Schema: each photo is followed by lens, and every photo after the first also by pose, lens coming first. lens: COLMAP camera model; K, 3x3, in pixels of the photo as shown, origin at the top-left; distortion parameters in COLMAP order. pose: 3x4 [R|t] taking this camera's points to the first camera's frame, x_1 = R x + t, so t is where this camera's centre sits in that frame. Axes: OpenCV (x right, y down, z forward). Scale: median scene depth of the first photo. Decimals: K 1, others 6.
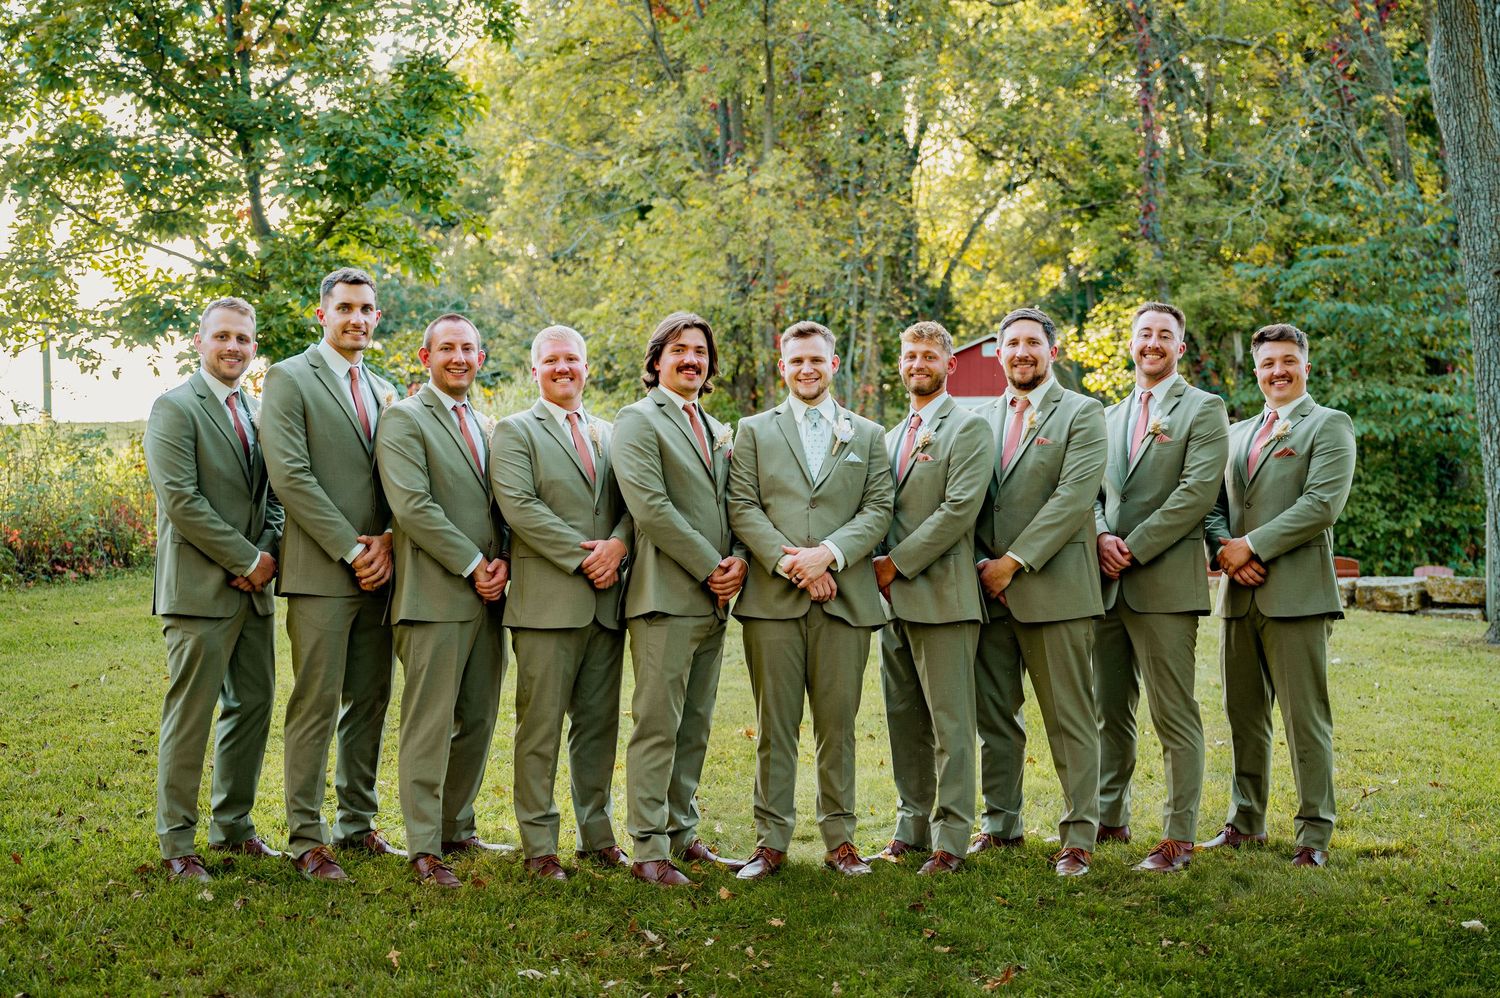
lens RADIAL K [[1852.6, 0, 746.0], [0, 1852.6, 581.3], [0, 0, 1]] dist [-0.018673, 0.000000]
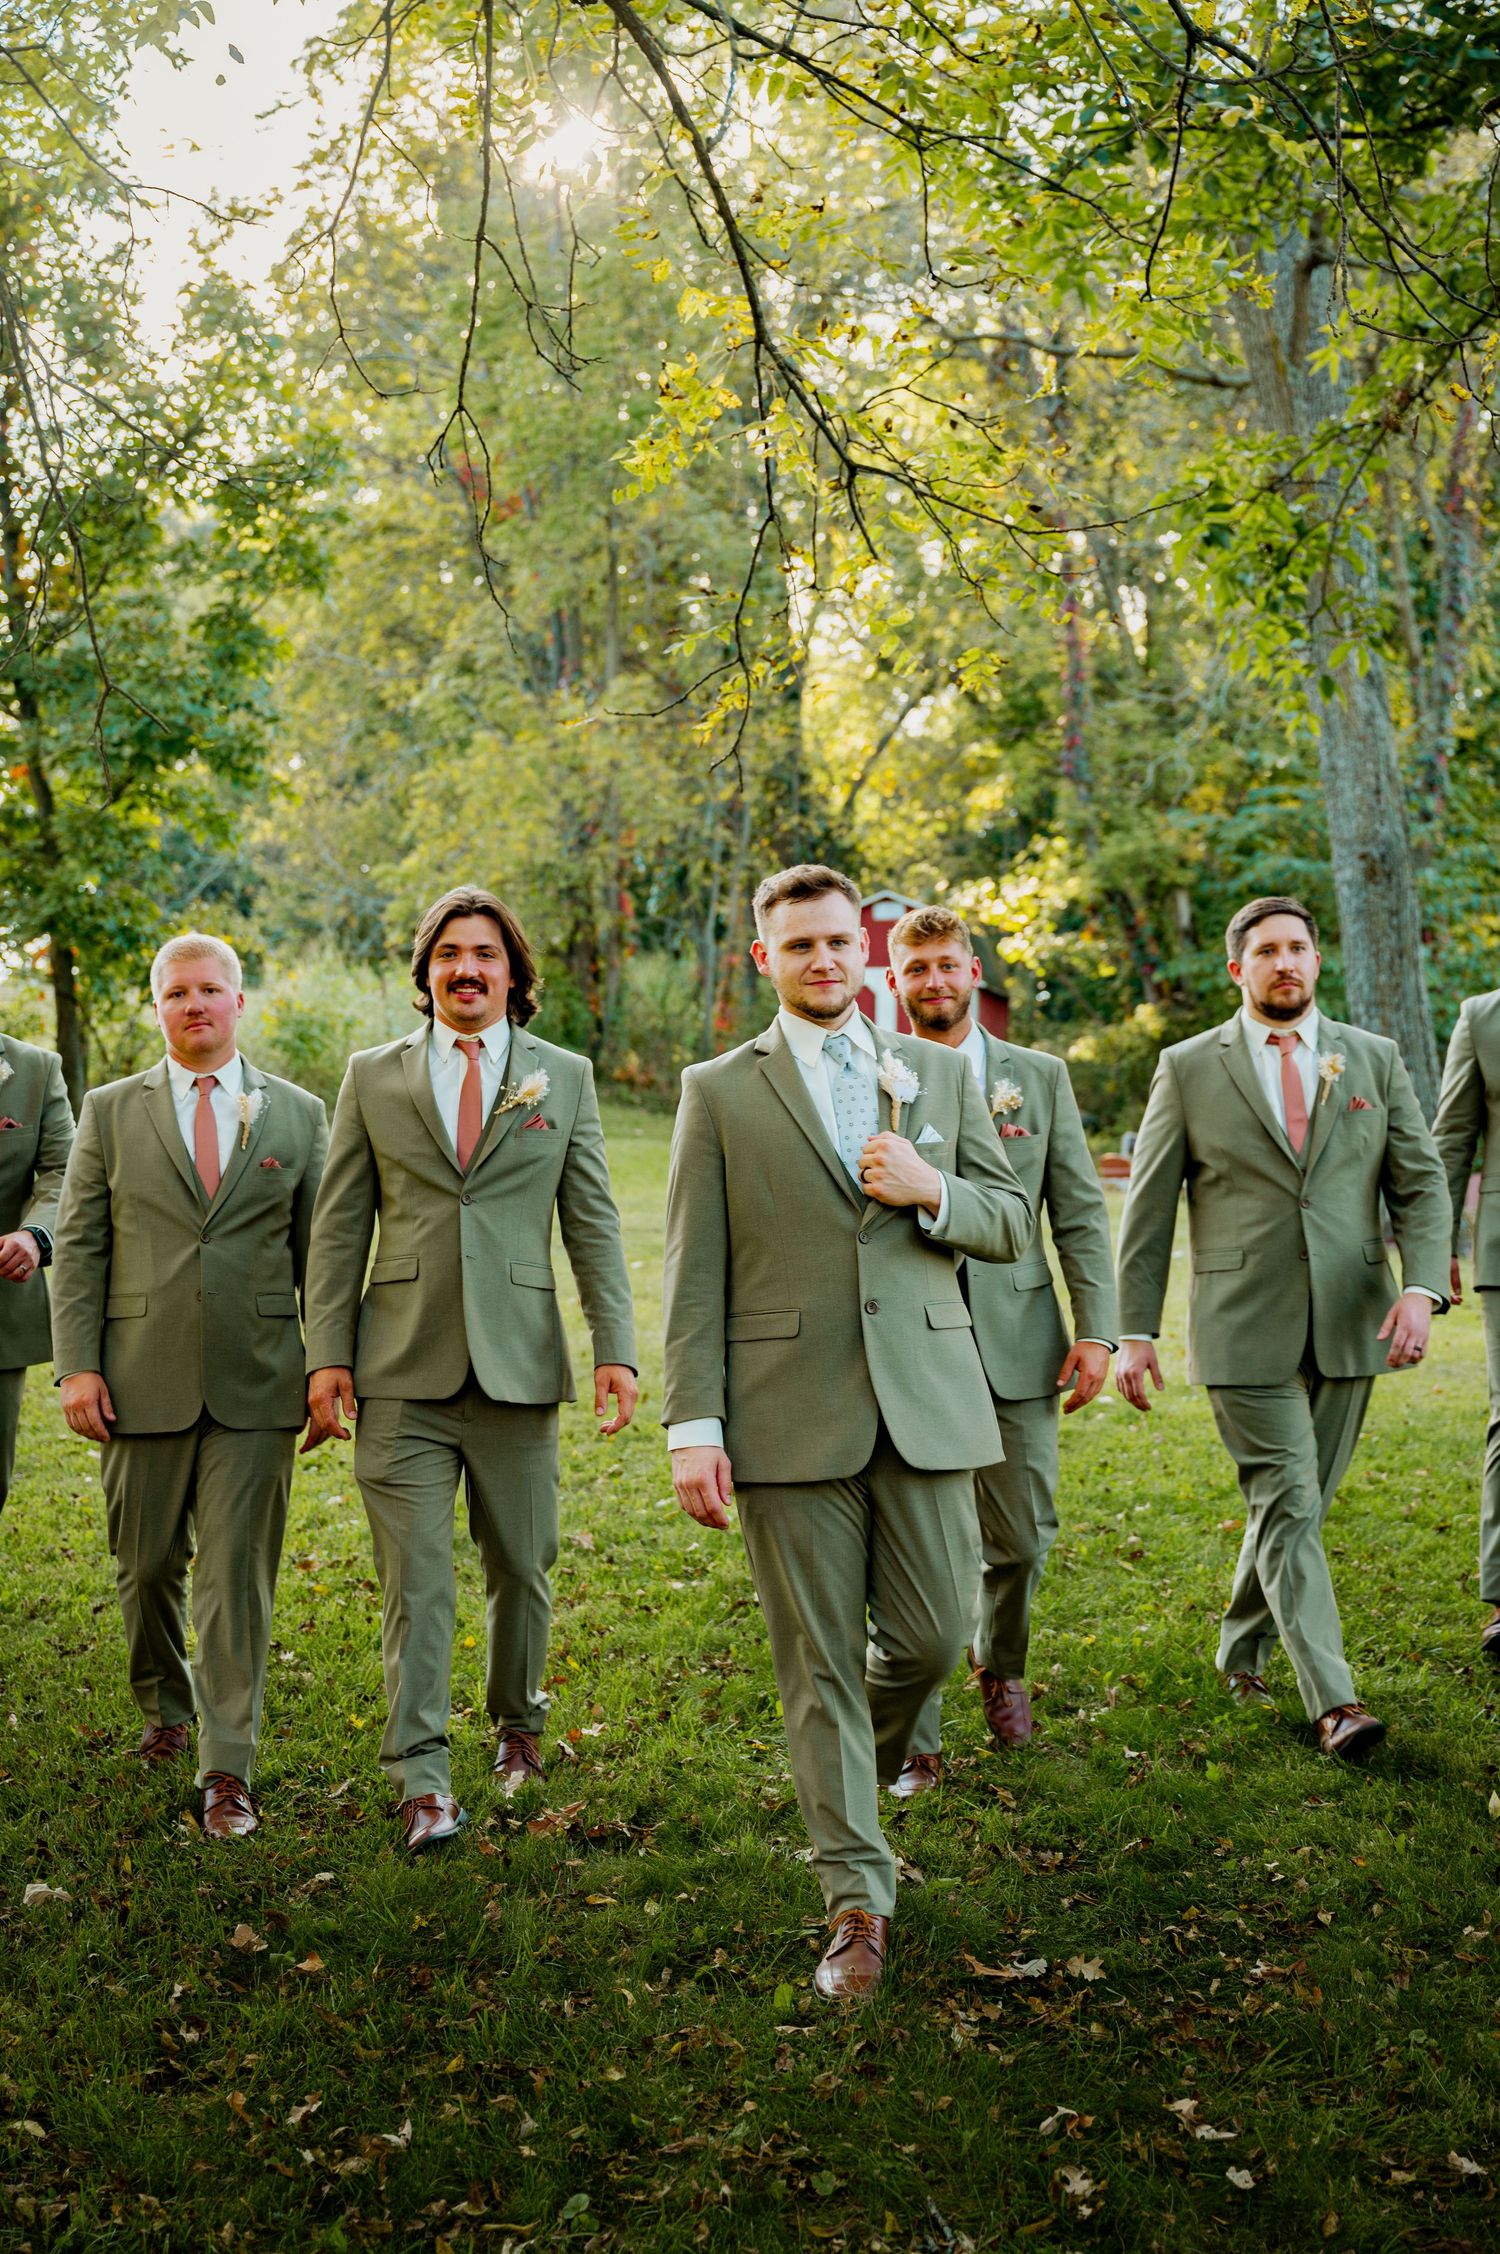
lens RADIAL K [[2679.0, 0, 739.4], [0, 2679.0, 1121.0], [0, 0, 1]] dist [0.062626, 0.000000]
pose [[0.998442, -0.002116, 0.055763, 0.003132], [0.004022, 0.999410, -0.034103, 0.014639], [-0.055658, 0.034275, 0.997861, -0.314935]]
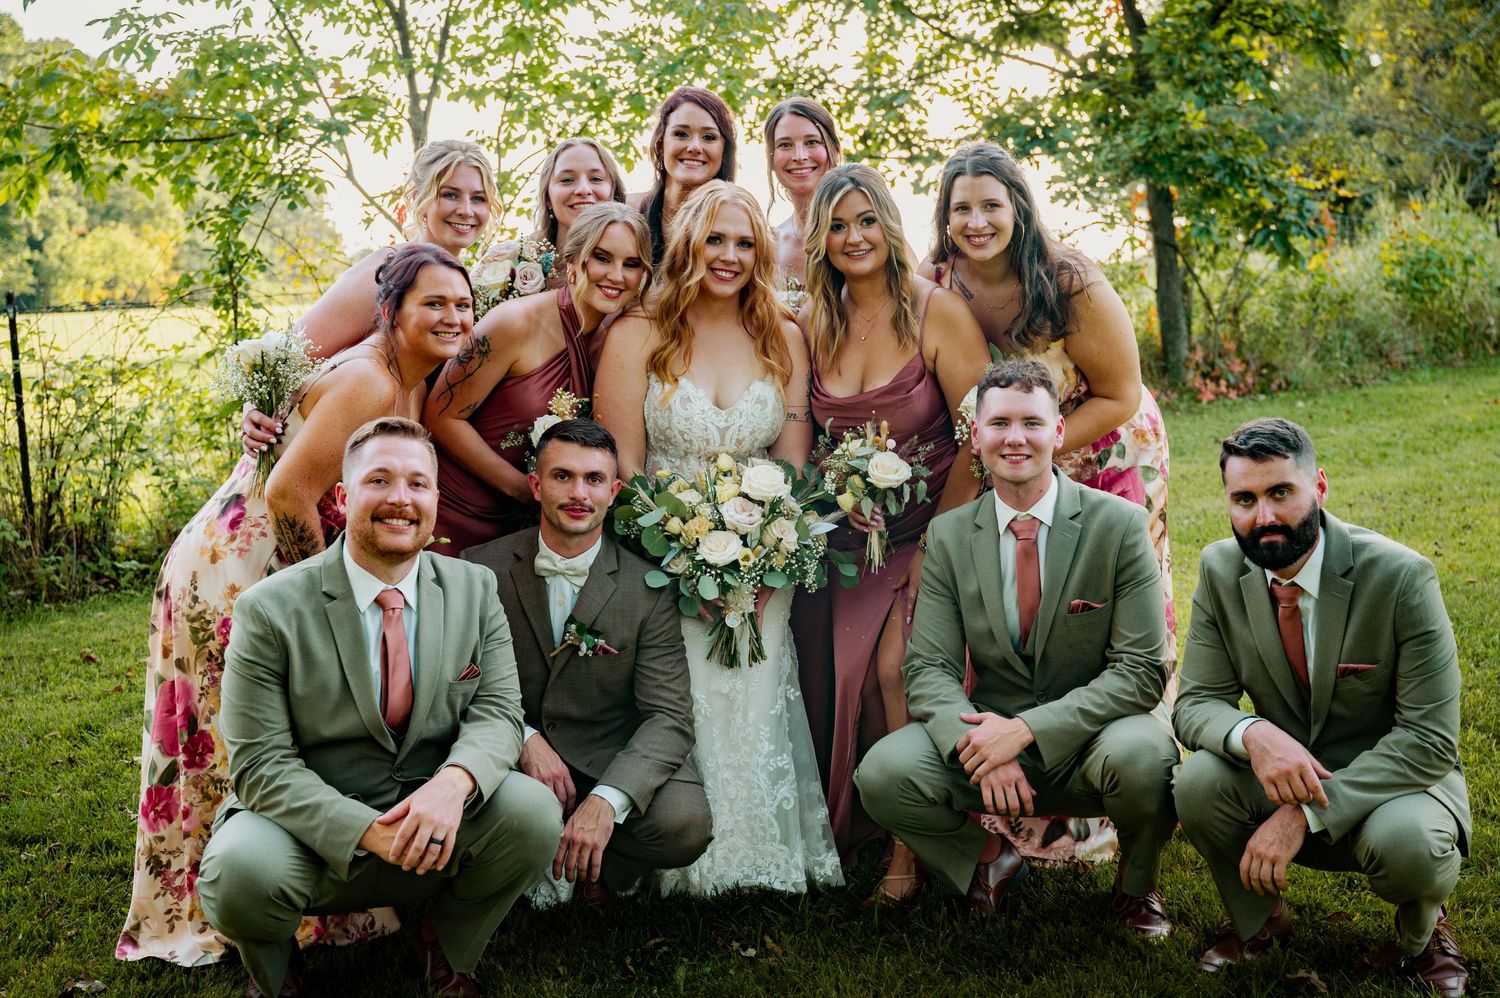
lens RADIAL K [[1877.5, 0, 758.5], [0, 1877.5, 495.2], [0, 0, 1]] dist [-0.021657, 0.000000]
pose [[0.911904, -0.005427, -0.410369, -0.070096], [0.020265, 0.999288, 0.031816, -0.008087], [0.409904, -0.037329, 0.911364, 0.146775]]
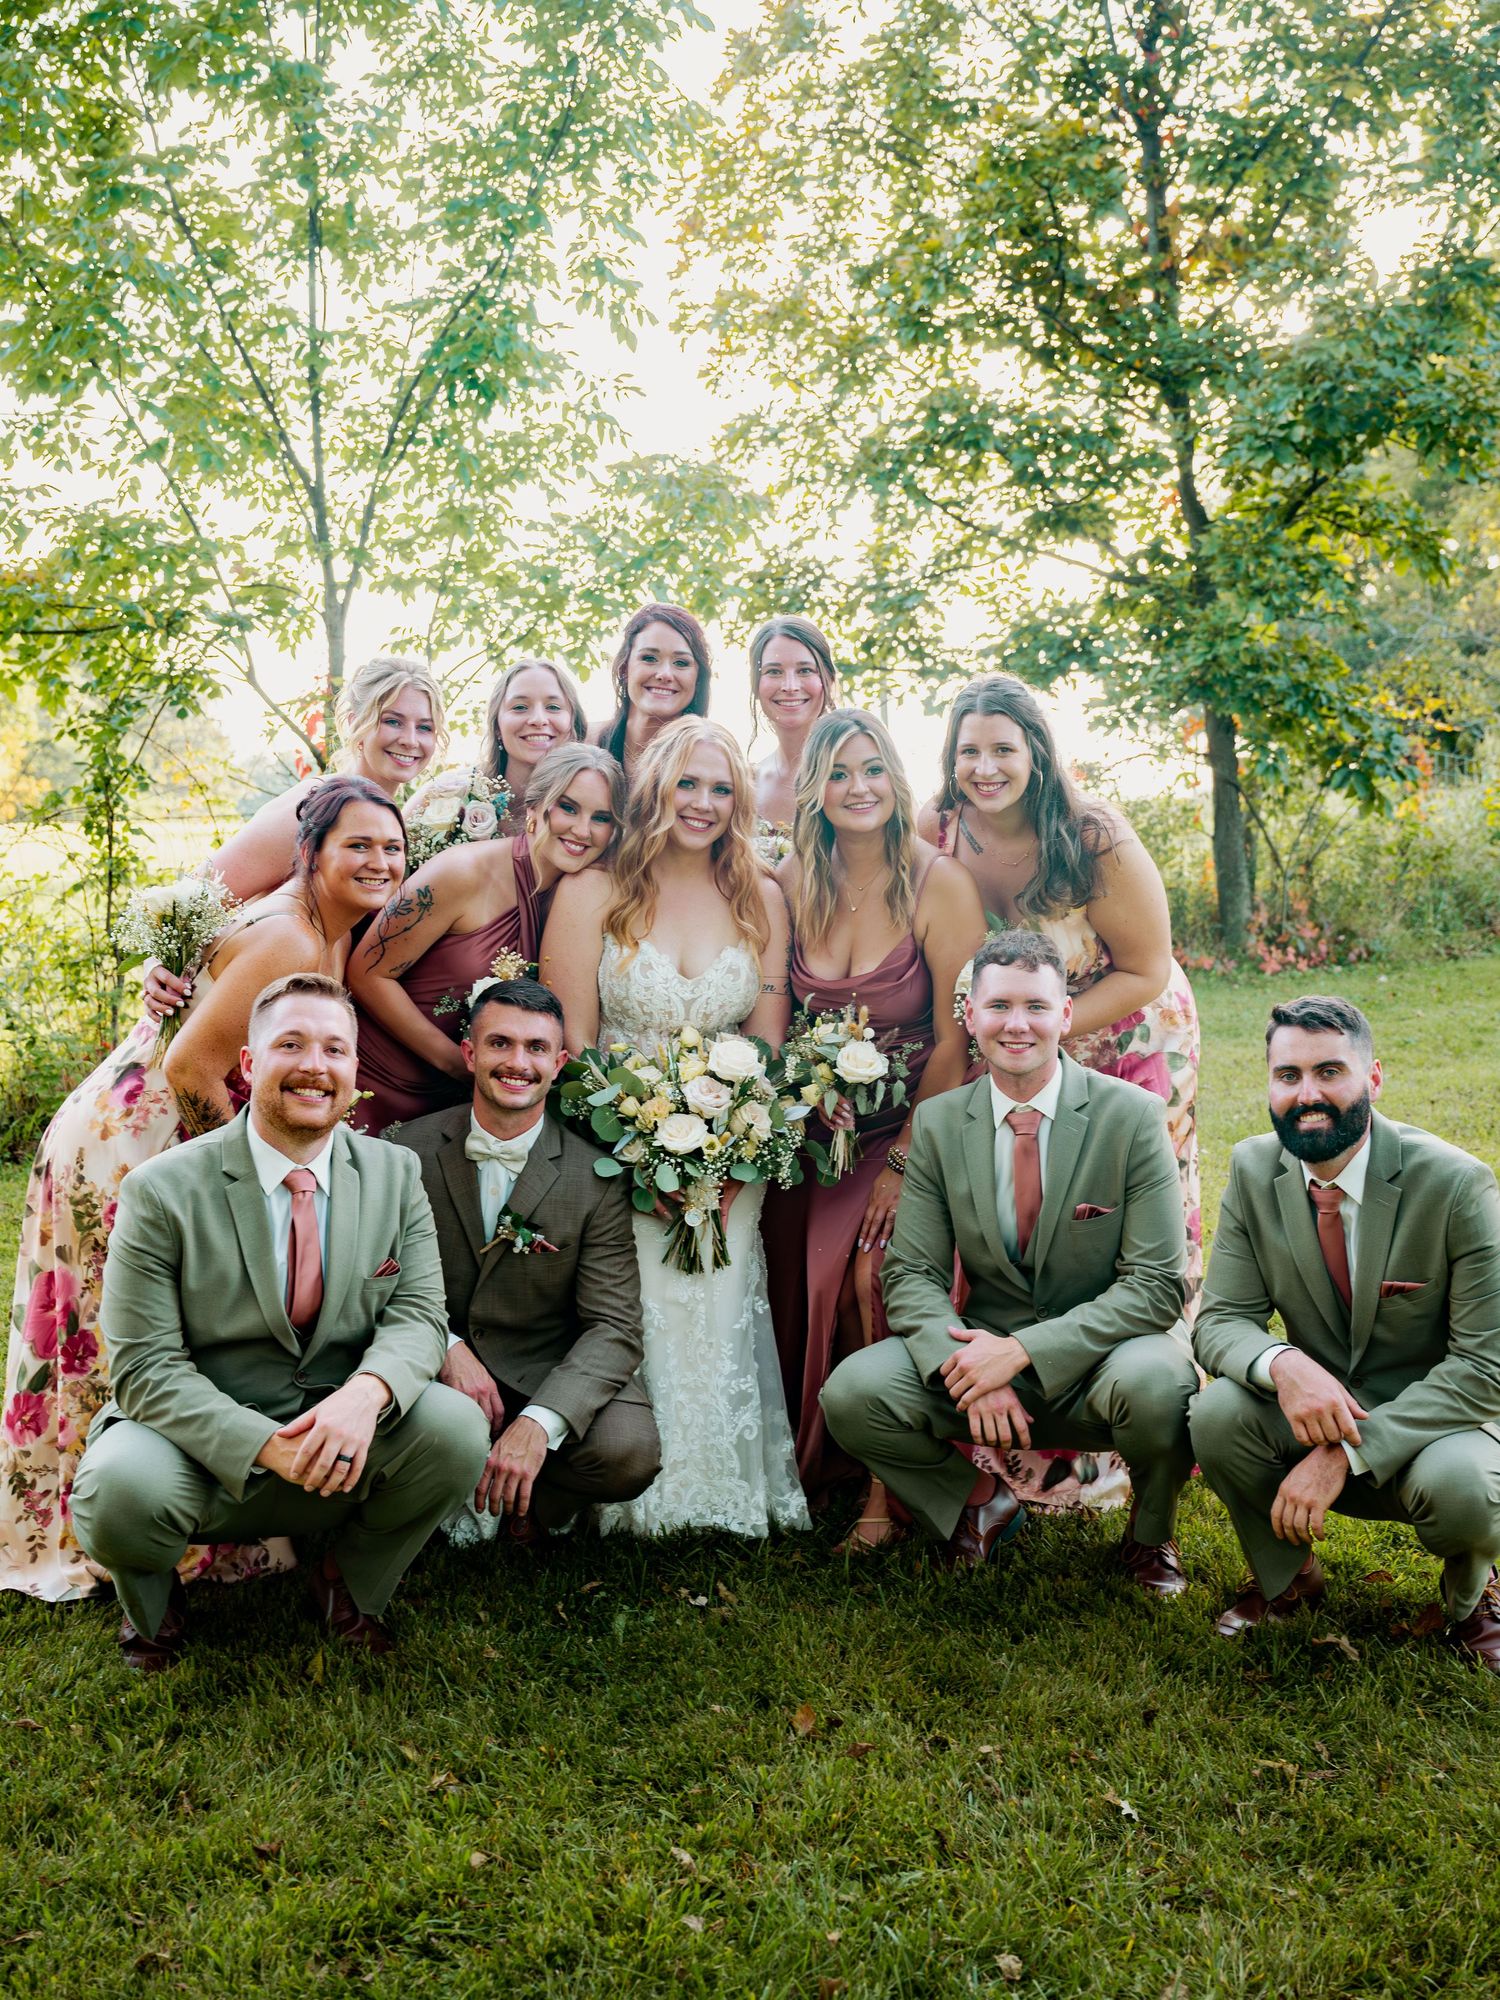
lens RADIAL K [[2318.0, 0, 760.7], [0, 2318.0, 1006.2], [0, 0, 1]] dist [-0.005514, 0.000000]
pose [[0.916989, 0.007453, -0.398843, -0.061450], [-0.006337, 0.999971, 0.004118, -0.009172], [0.398862, -0.001249, 0.917010, 0.129276]]
